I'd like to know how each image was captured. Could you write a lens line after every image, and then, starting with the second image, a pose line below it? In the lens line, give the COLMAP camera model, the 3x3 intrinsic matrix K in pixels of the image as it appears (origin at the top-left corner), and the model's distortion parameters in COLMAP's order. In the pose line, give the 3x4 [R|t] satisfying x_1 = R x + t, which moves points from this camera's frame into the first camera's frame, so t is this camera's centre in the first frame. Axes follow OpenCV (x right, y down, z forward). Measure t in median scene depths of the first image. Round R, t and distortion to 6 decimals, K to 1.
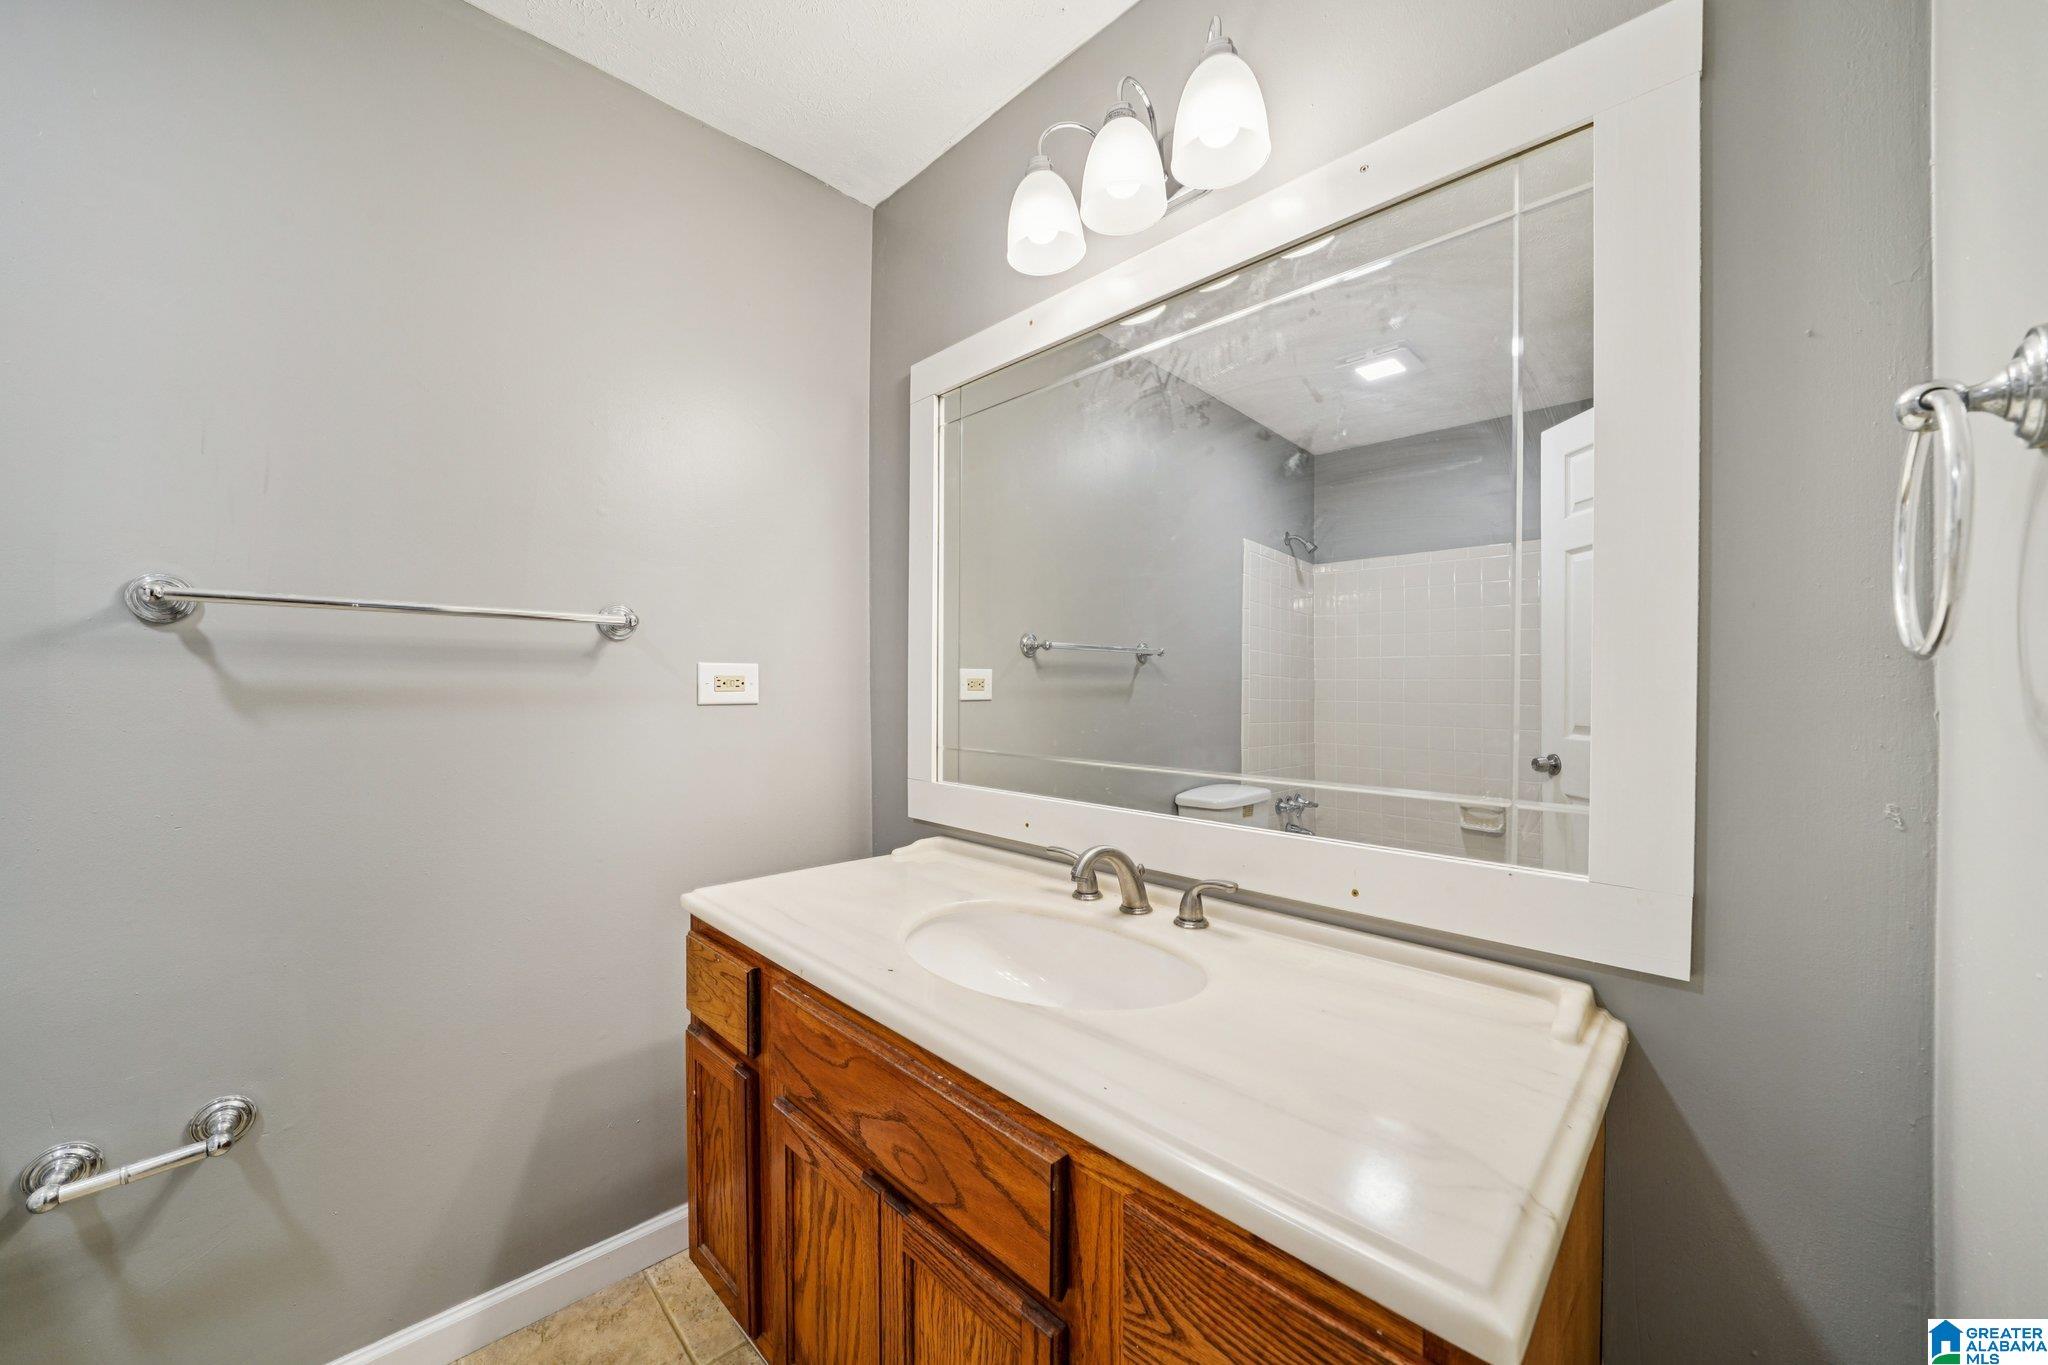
lens RADIAL K [[718.9, 0, 1016.9], [0, 718.9, 677.3], [0, 0, 1]] dist [-0.028871, 0.002863]
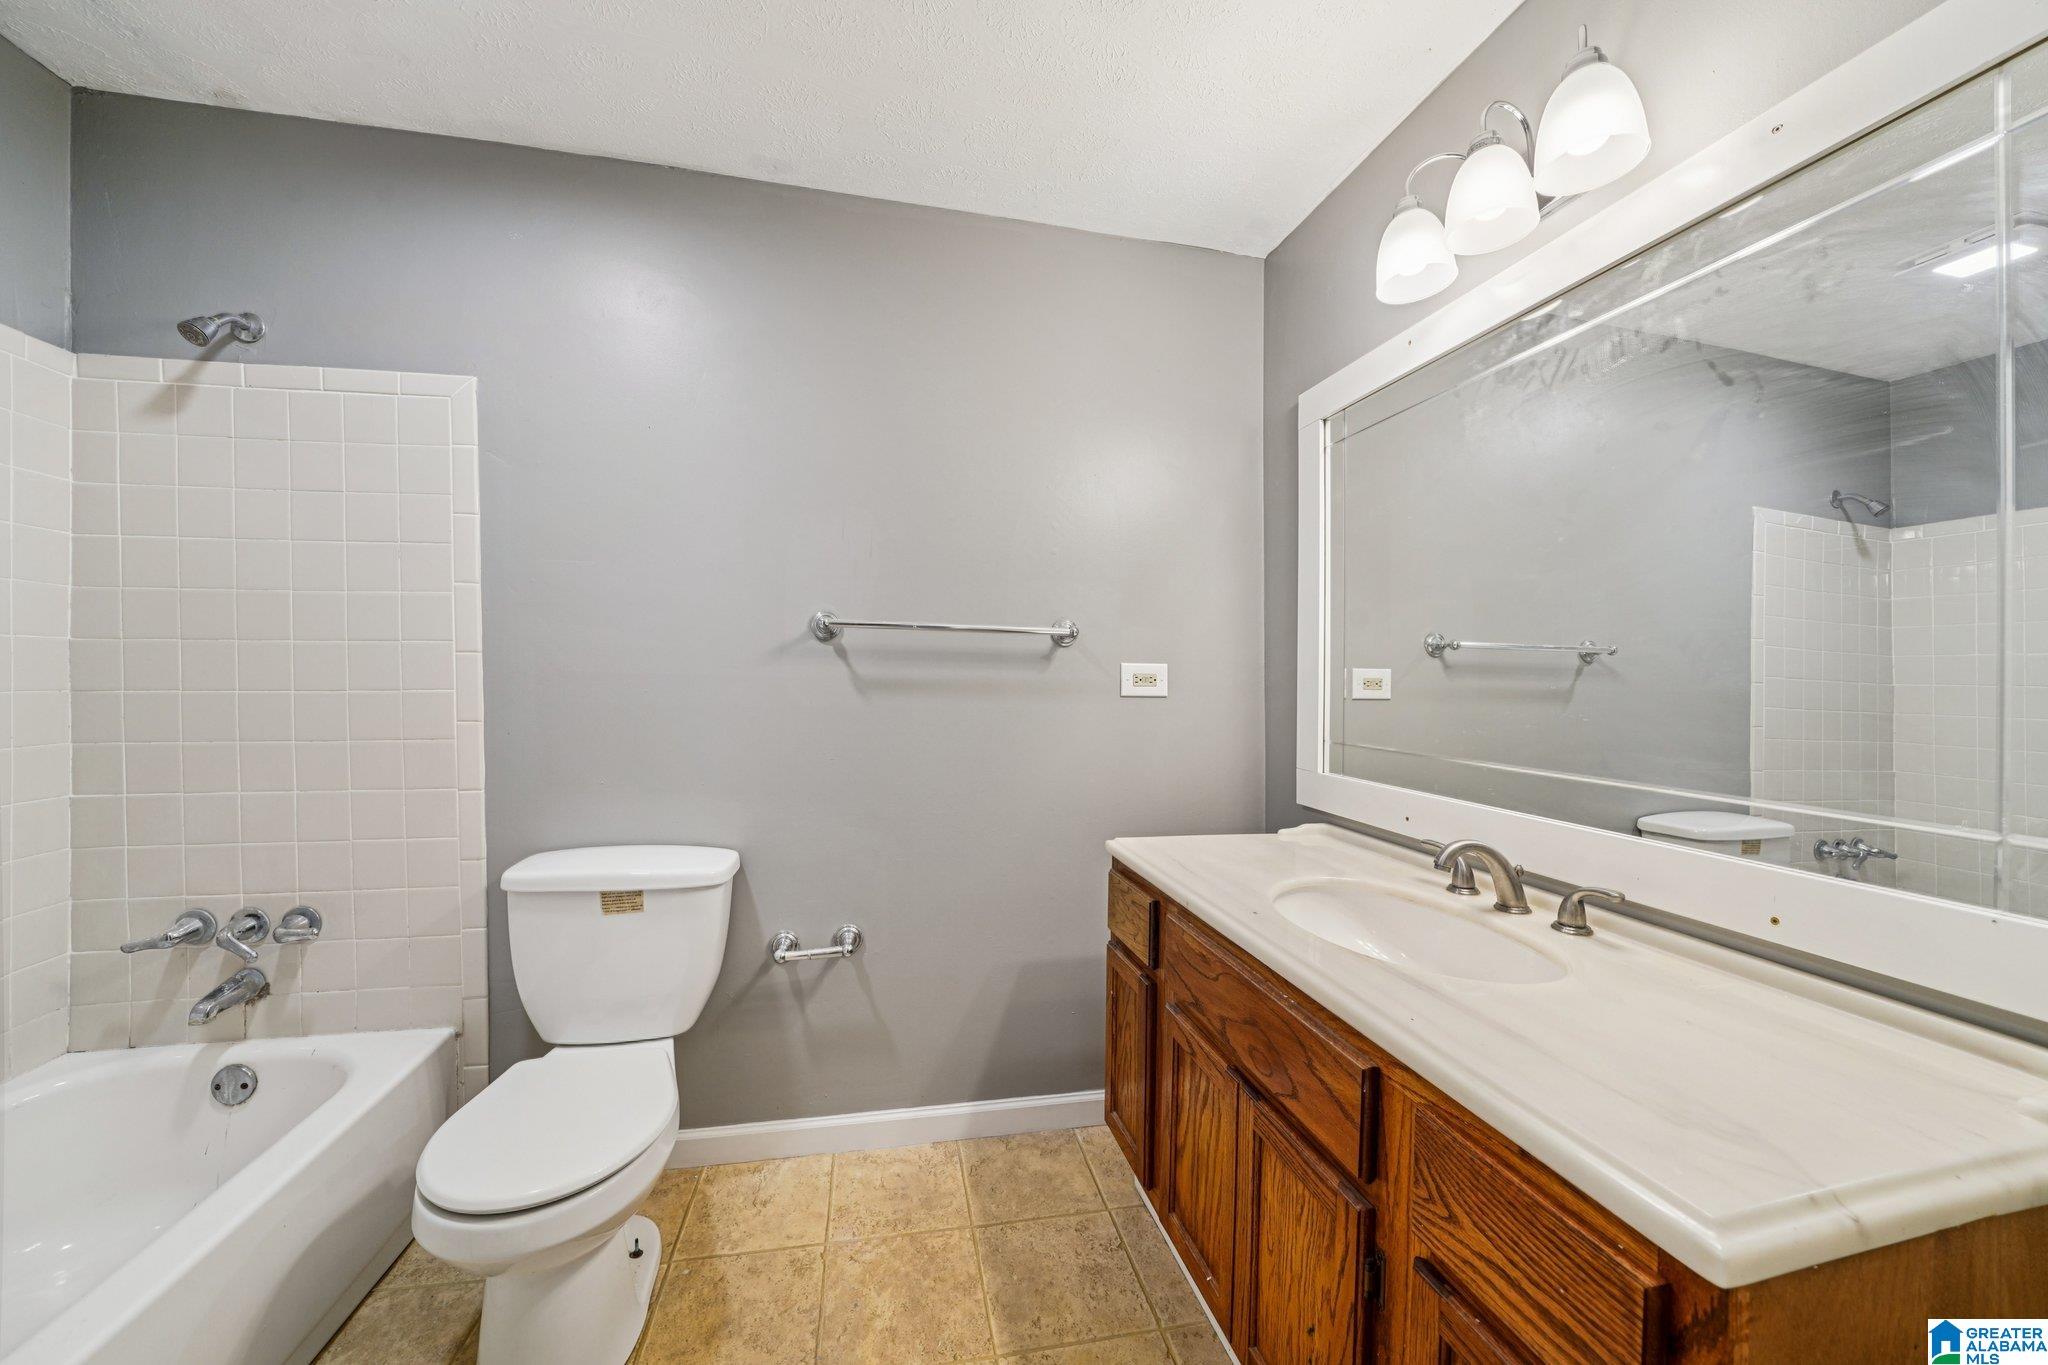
lens RADIAL K [[718.9, 0, 1016.9], [0, 718.9, 677.3], [0, 0, 1]] dist [-0.028871, 0.002863]
pose [[0.836348, 0.012263, -0.548062, 0.127468], [-0.009661, 0.999924, 0.007630, -0.003923], [0.548114, -0.001087, 0.836403, -0.221496]]
